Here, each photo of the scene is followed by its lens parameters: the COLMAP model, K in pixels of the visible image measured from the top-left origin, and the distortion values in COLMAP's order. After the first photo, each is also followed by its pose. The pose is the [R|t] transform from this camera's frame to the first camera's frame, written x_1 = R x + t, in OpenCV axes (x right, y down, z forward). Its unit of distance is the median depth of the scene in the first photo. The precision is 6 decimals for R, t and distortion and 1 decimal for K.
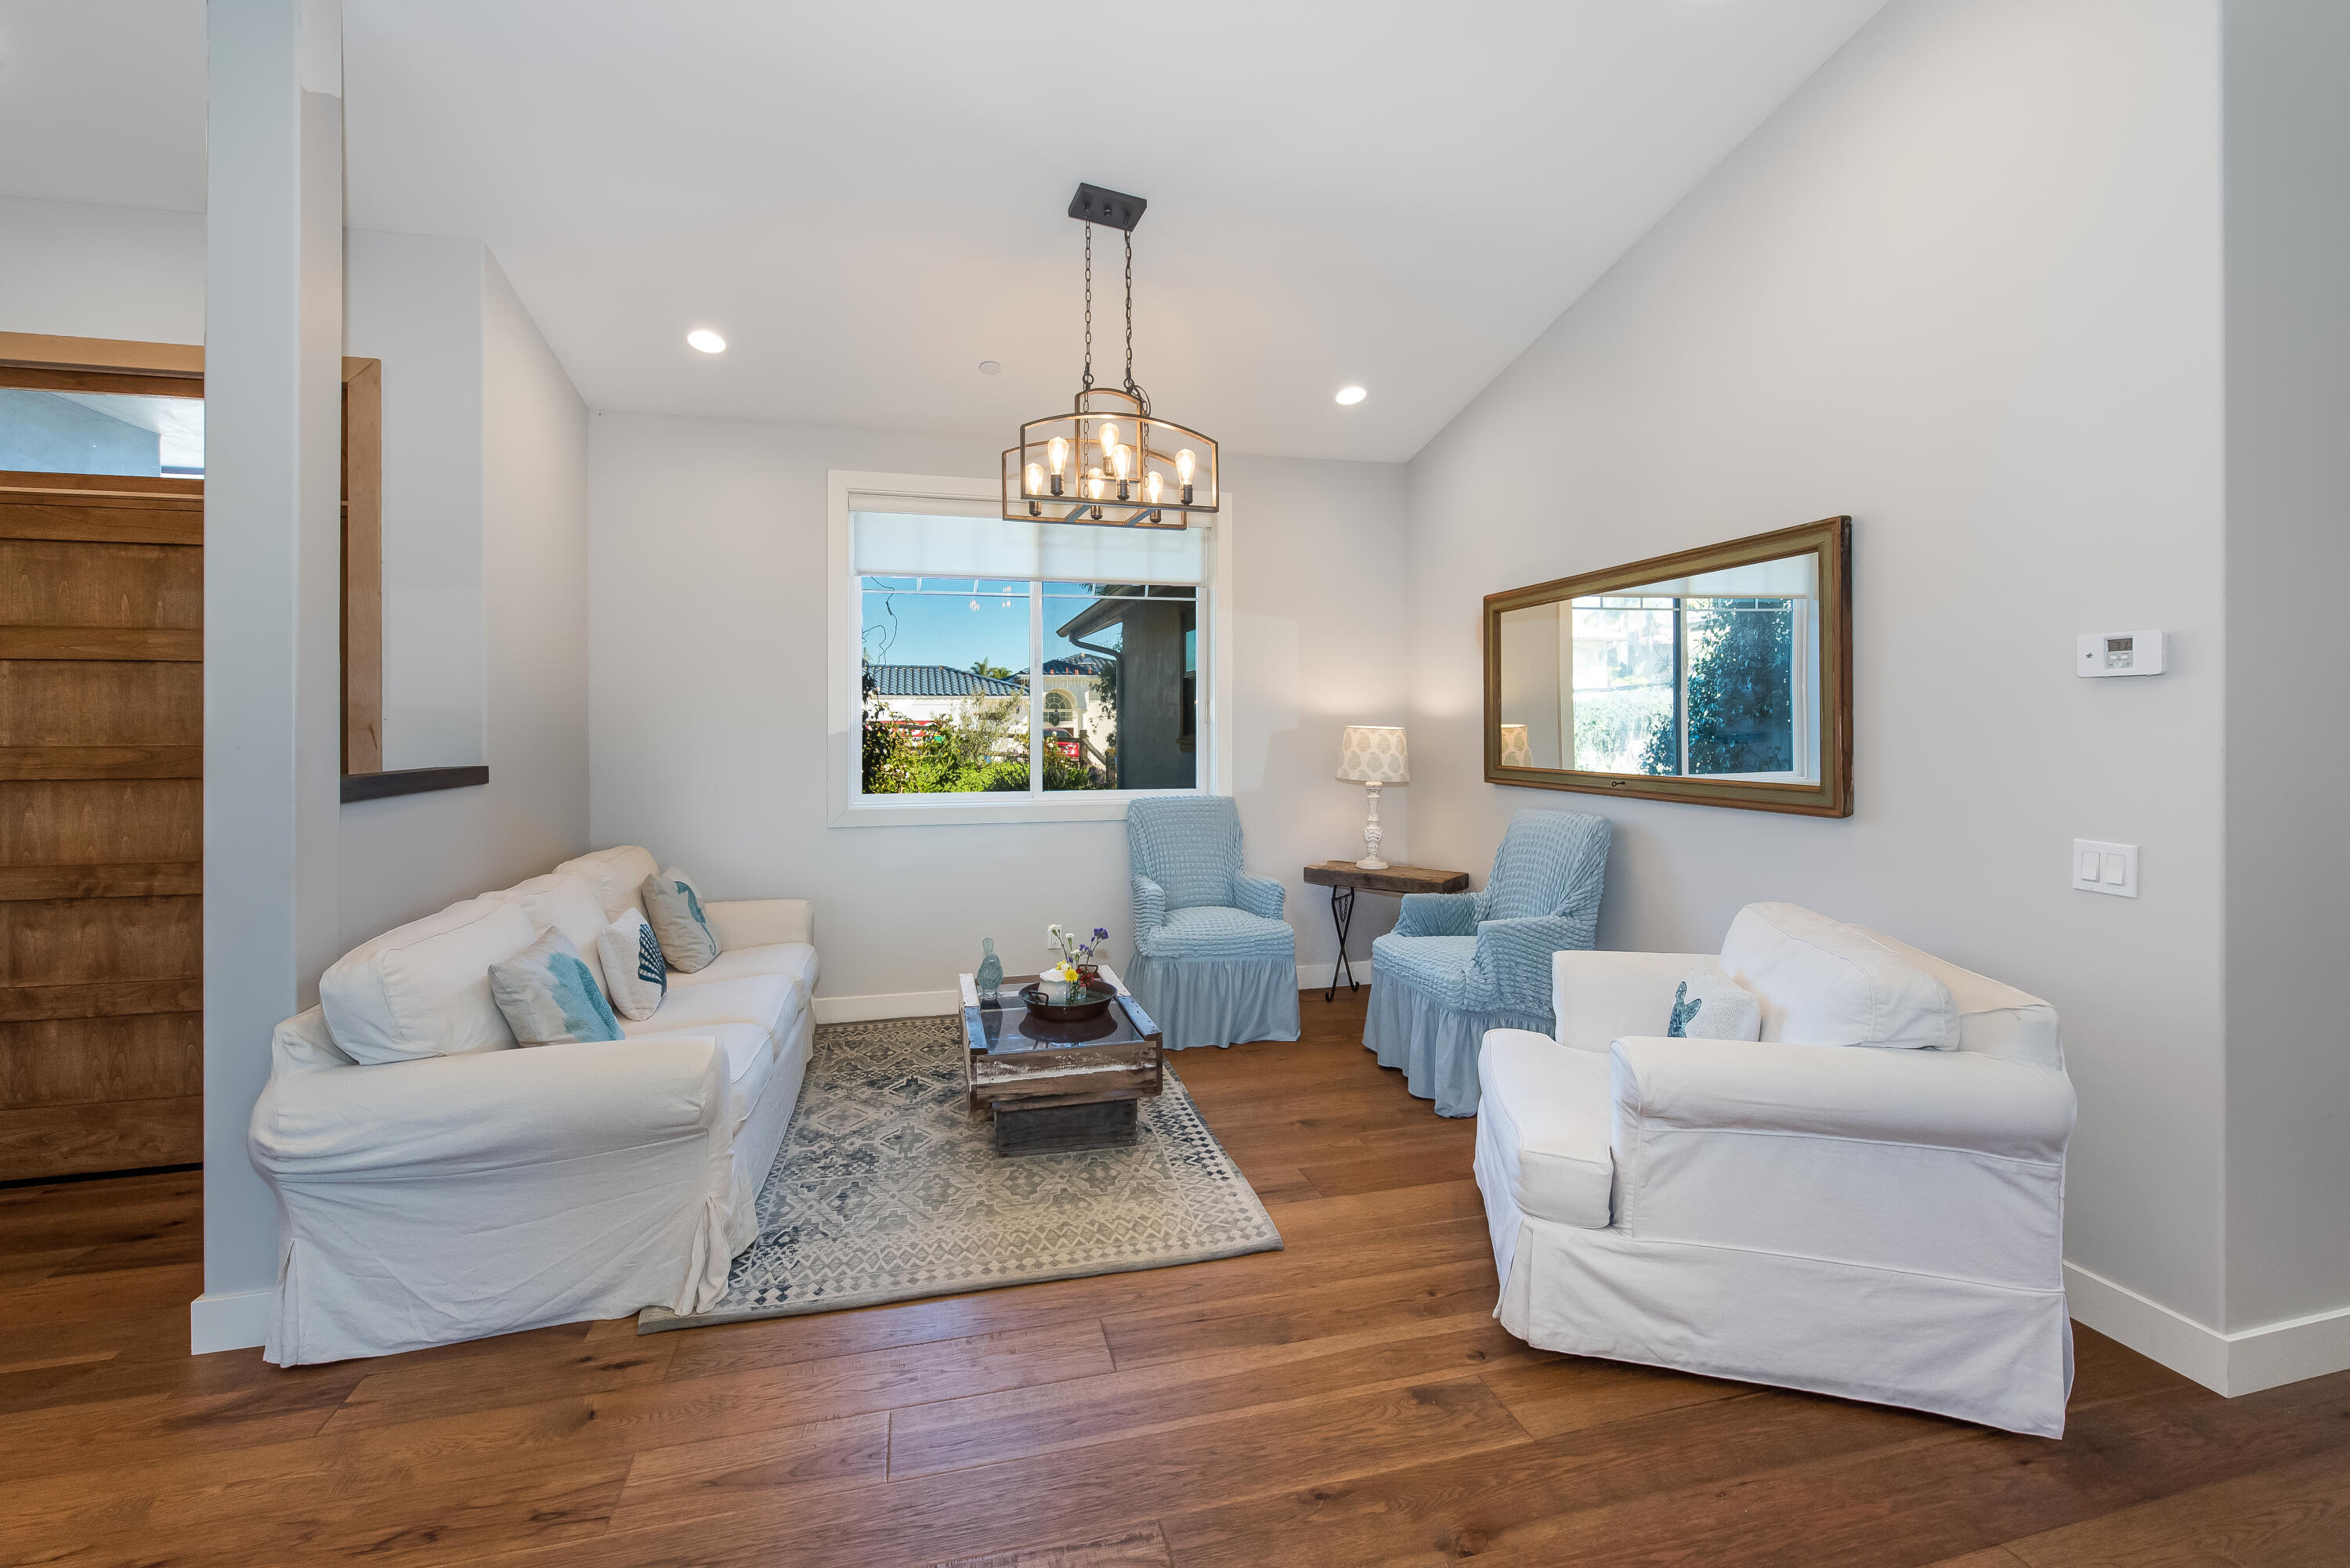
lens RADIAL K [[947.6, 0, 1146.4], [0, 947.6, 736.3], [0, 0, 1]] dist [-0.002348, -0.000471]
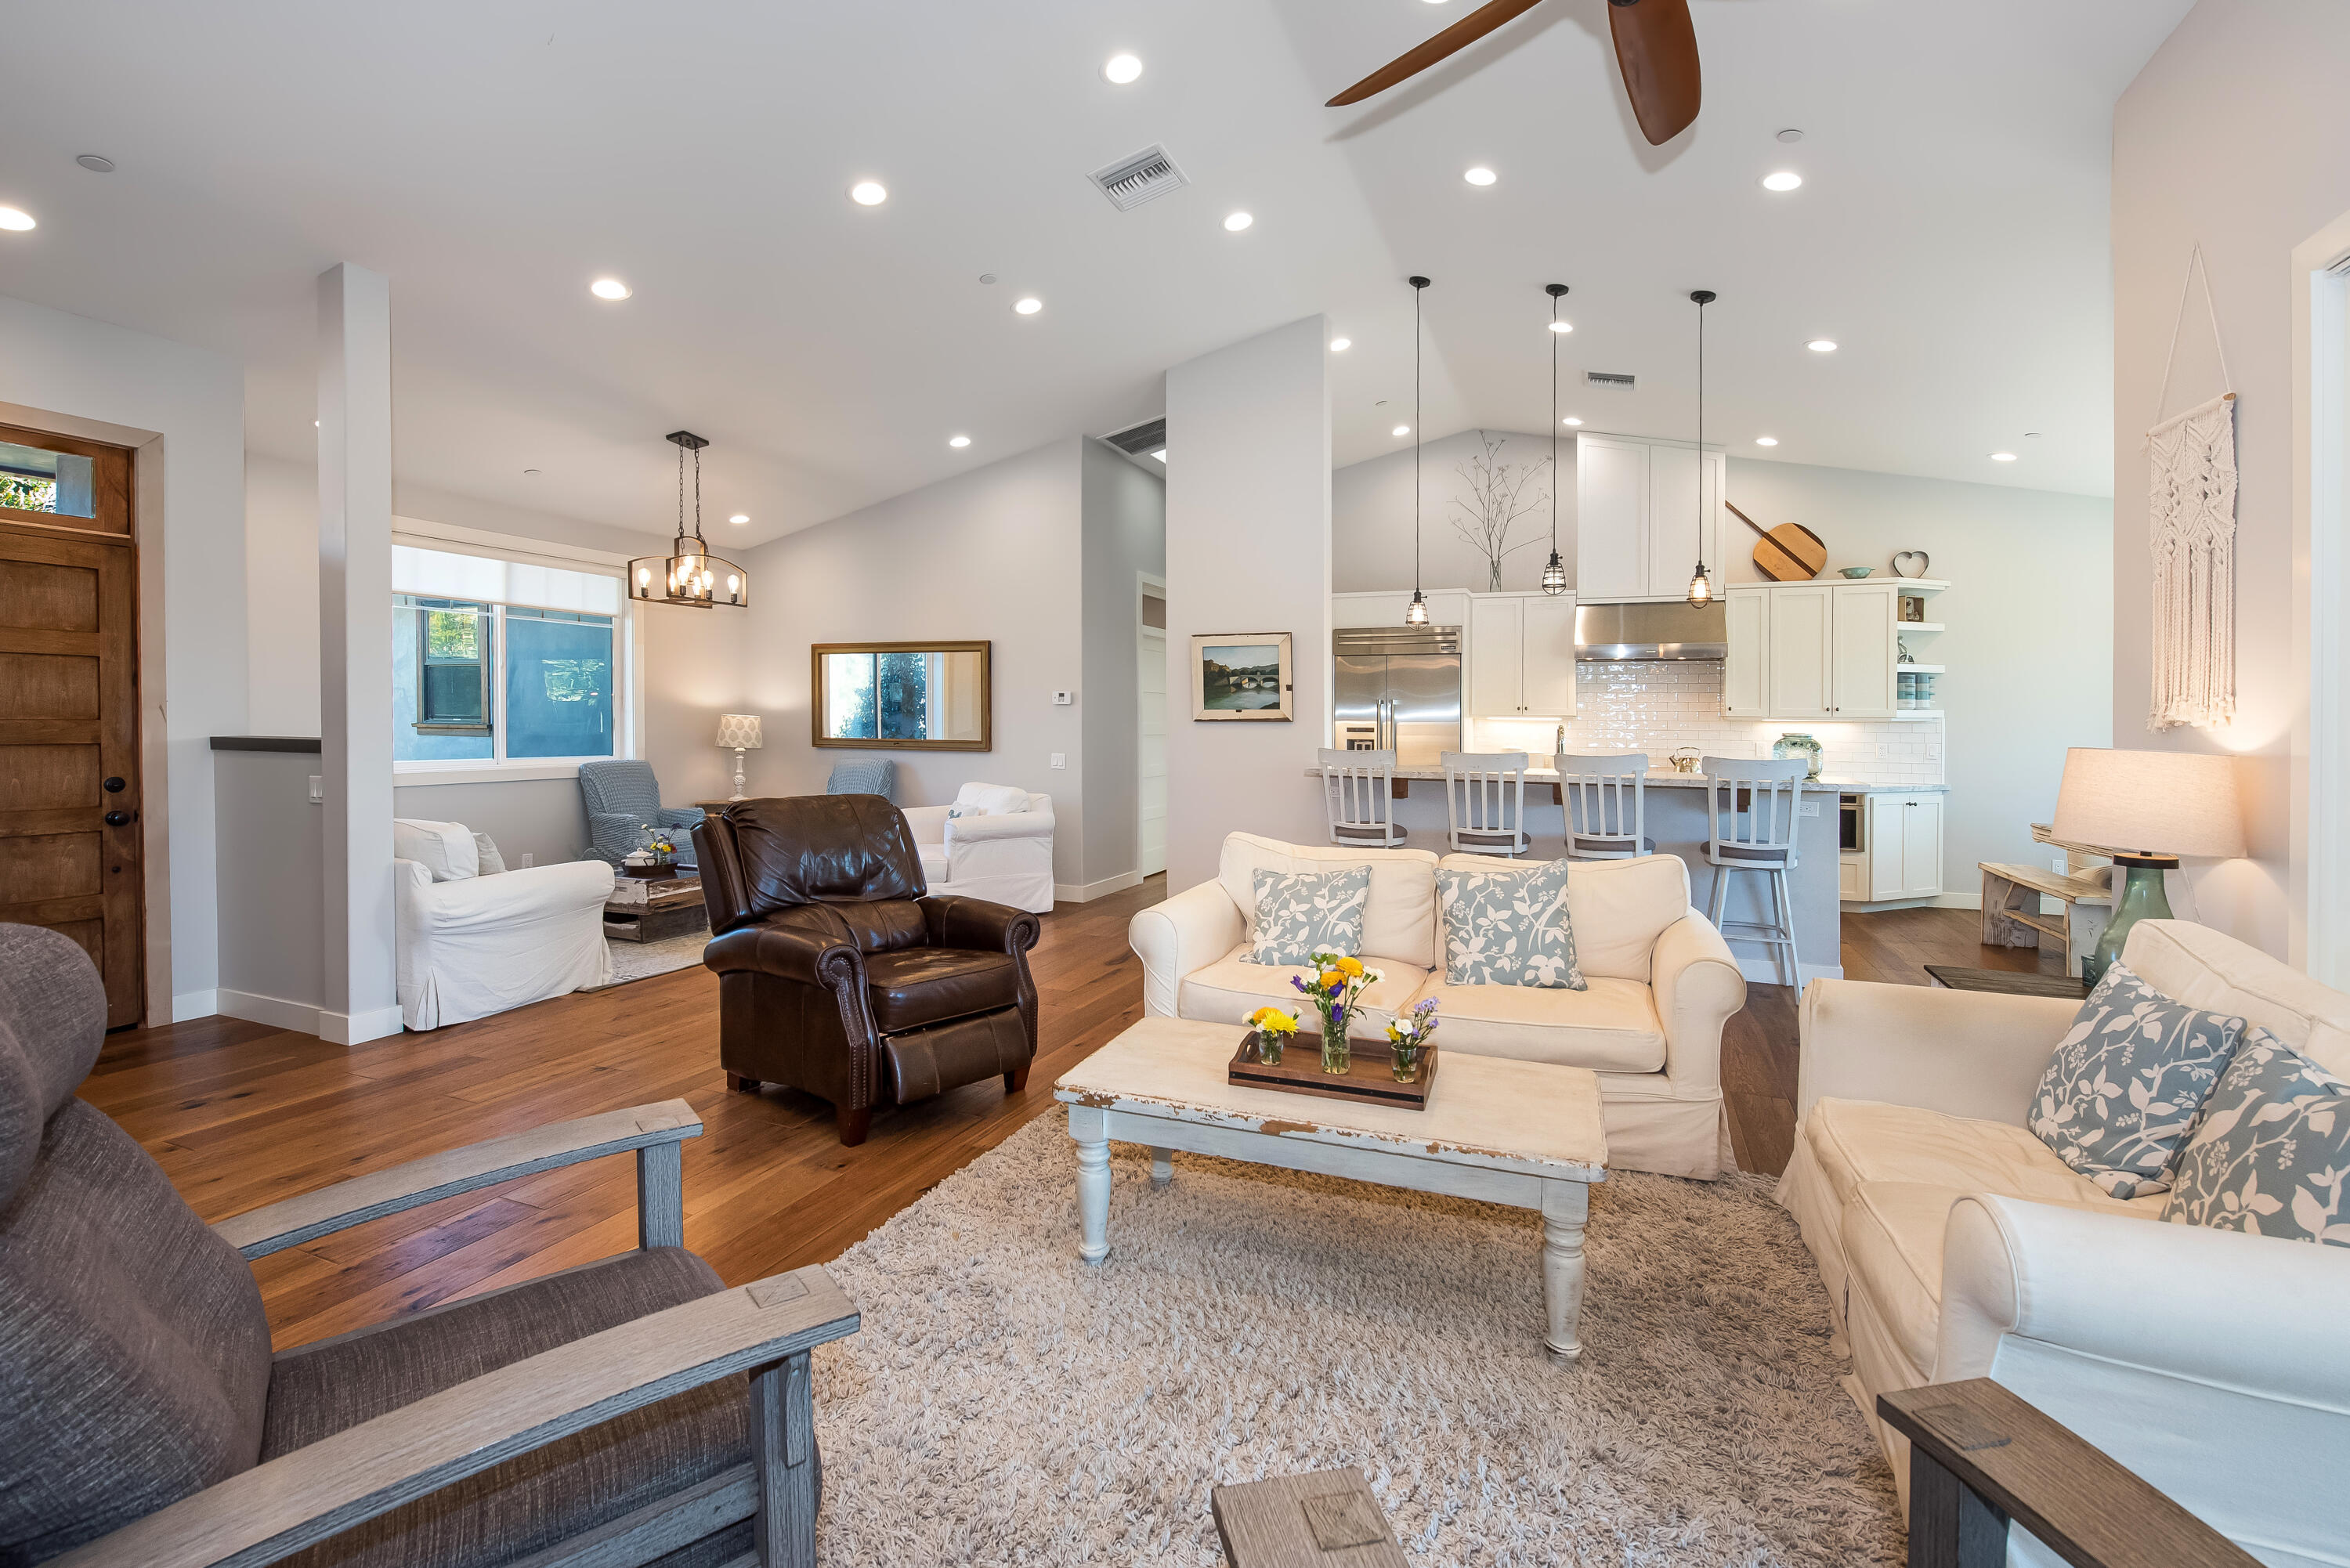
lens RADIAL K [[1024.7, 0, 1174.0], [0, 1024.7, 736.2], [0, 0, 1]] dist [-0.005031, -0.000254]
pose [[0.599954, -0.003427, 0.800027, -1.149094], [-0.003948, 0.999966, 0.007244, 0.015836], [-0.800025, -0.007504, 0.599920, -1.052851]]
